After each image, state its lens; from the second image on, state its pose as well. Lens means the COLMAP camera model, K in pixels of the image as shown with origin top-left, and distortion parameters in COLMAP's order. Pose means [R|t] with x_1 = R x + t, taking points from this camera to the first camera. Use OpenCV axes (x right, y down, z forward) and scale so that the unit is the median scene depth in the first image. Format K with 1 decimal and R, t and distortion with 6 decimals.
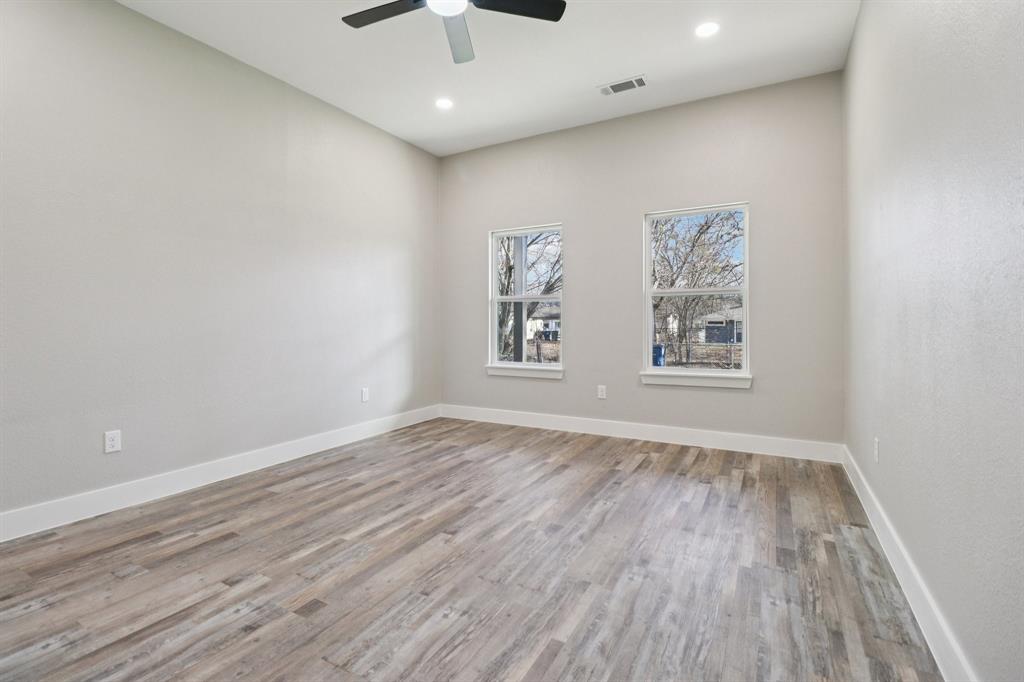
lens RADIAL K [[488.2, 0, 531.1], [0, 488.2, 325.6], [0, 0, 1]] dist [-0.003082, -0.010812]
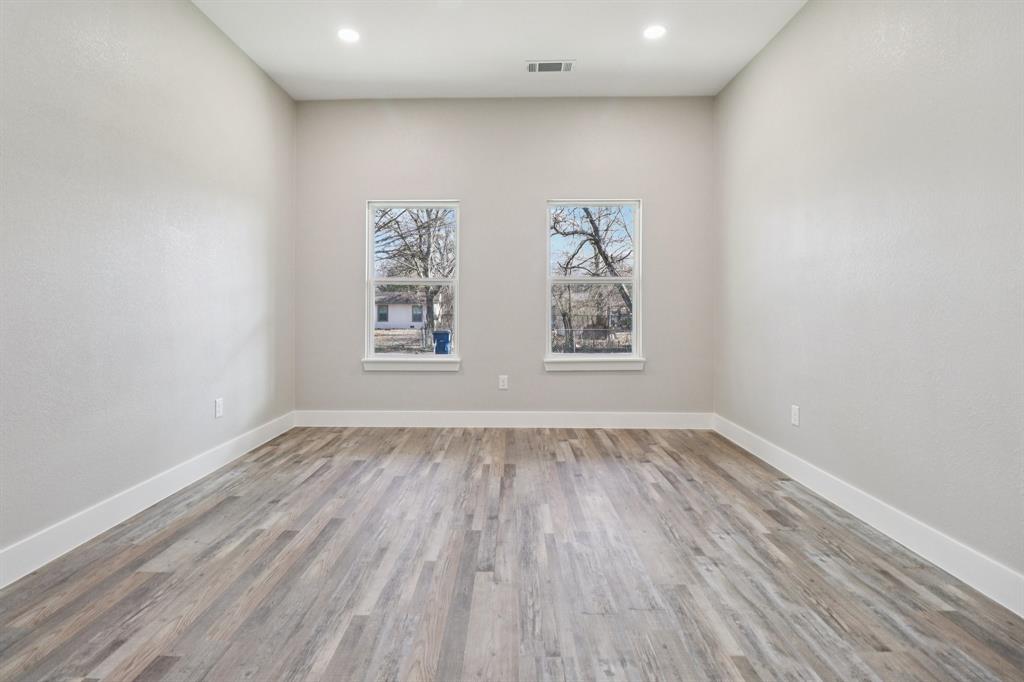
lens RADIAL K [[488.2, 0, 524.2], [0, 488.2, 312.7], [0, 0, 1]] dist [-0.003082, -0.010812]
pose [[0.880225, 0.001356, 0.474554, -0.430308], [-0.002121, 0.999997, 0.001077, -0.001357], [-0.474551, -0.001955, 0.880226, 0.226222]]
